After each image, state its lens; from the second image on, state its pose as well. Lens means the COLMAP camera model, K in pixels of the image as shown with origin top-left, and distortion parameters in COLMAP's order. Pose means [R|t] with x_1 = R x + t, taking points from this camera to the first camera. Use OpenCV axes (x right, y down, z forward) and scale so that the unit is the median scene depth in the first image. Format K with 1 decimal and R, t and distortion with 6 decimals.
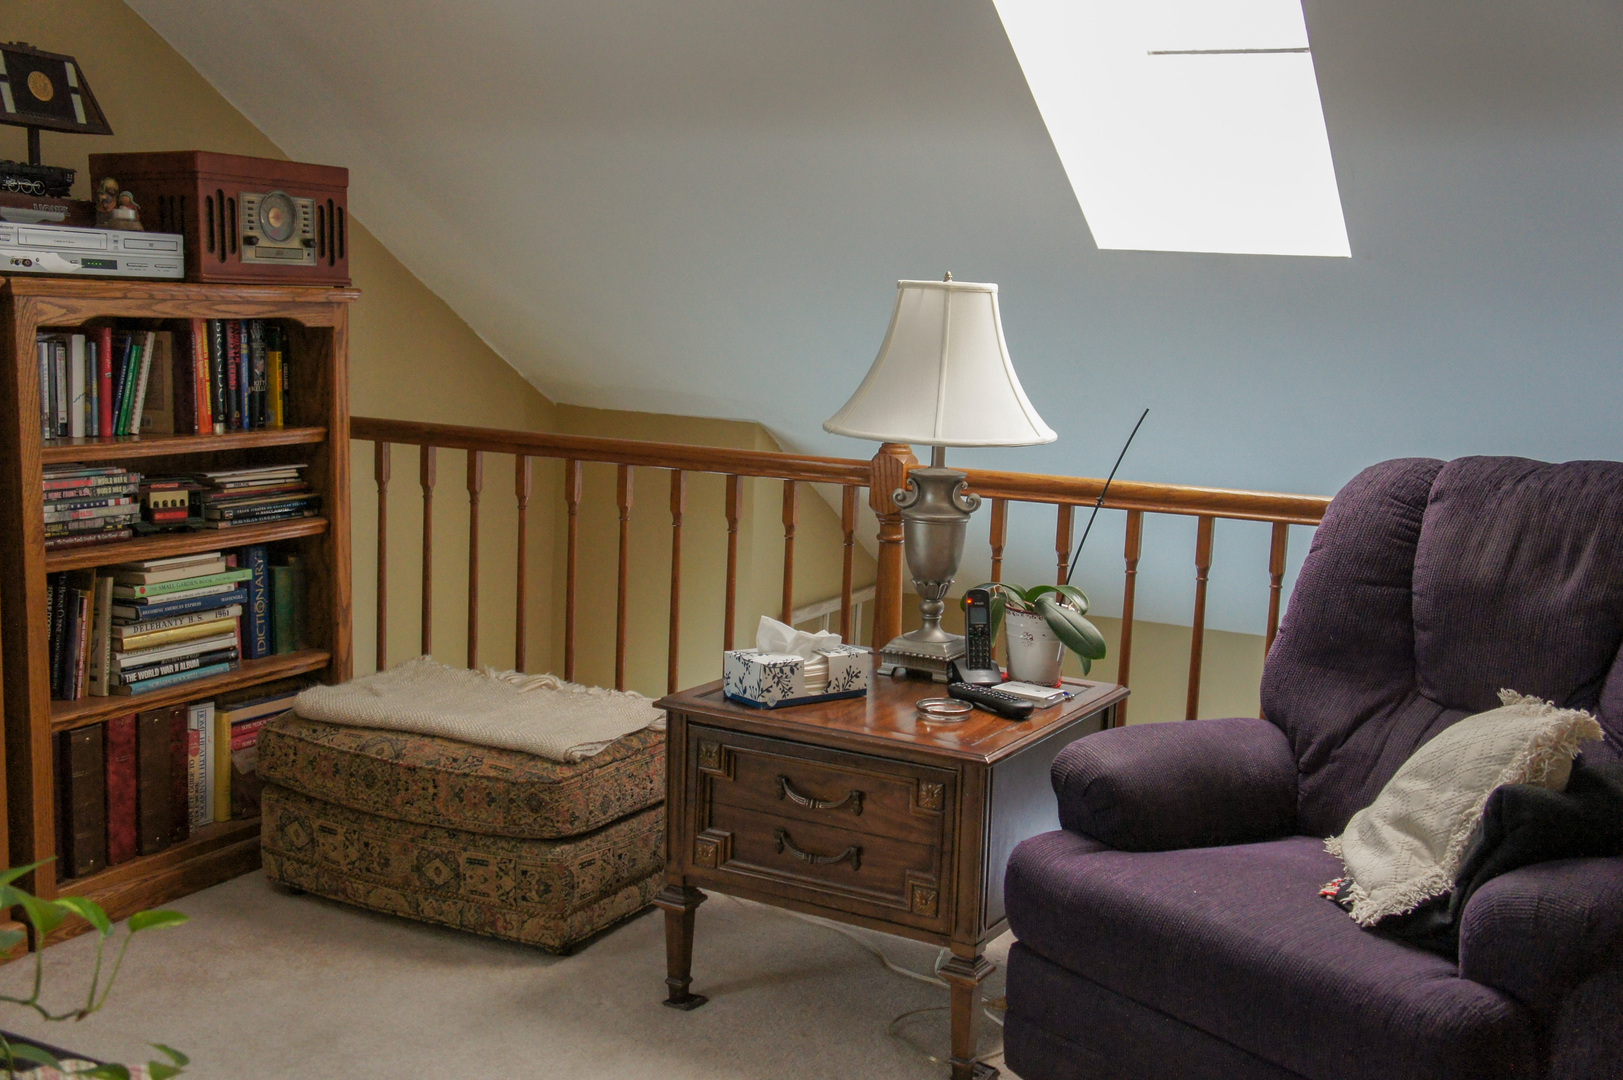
lens RADIAL K [[1721.4, 0, 811.5], [0, 1721.4, 540.0], [0, 0, 1]] dist [0.015056, 0.056135]
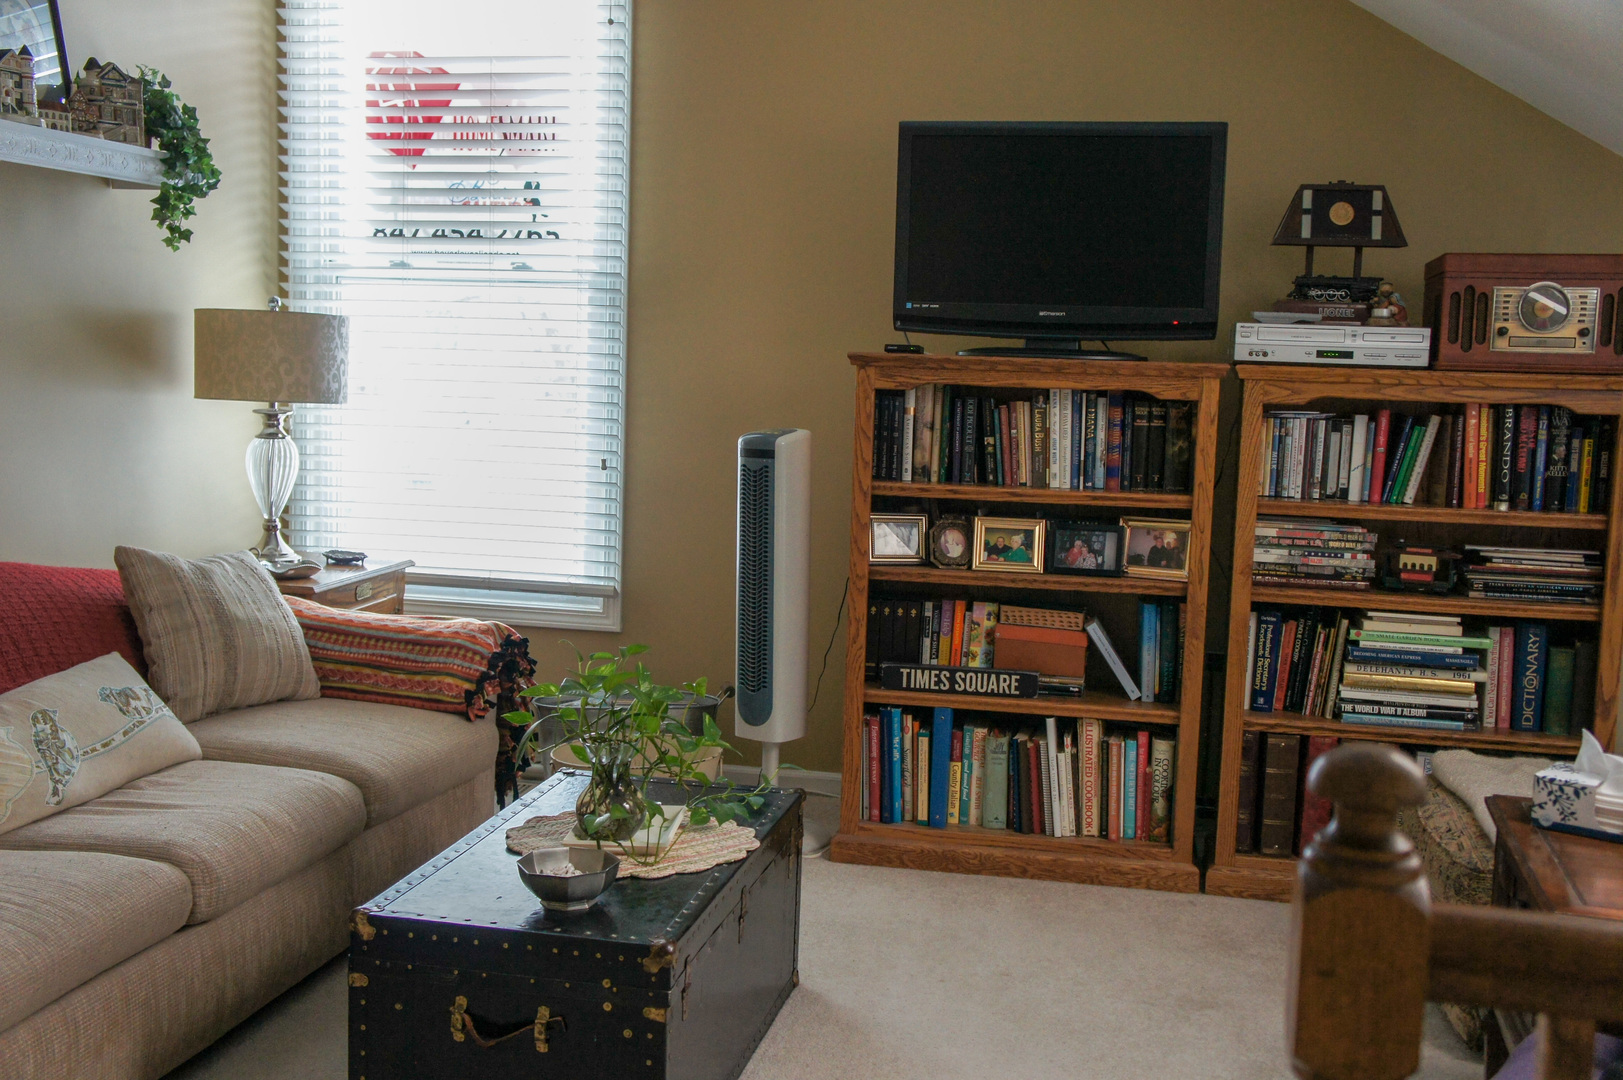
lens RADIAL K [[1721.4, 0, 811.5], [0, 1721.4, 540.0], [0, 0, 1]] dist [0.015056, 0.056135]
pose [[0.256886, 0.078410, -0.963256, 0.624336], [-0.155171, 0.987119, 0.038971, -0.021125], [0.953903, 0.139458, 0.265744, 0.331095]]
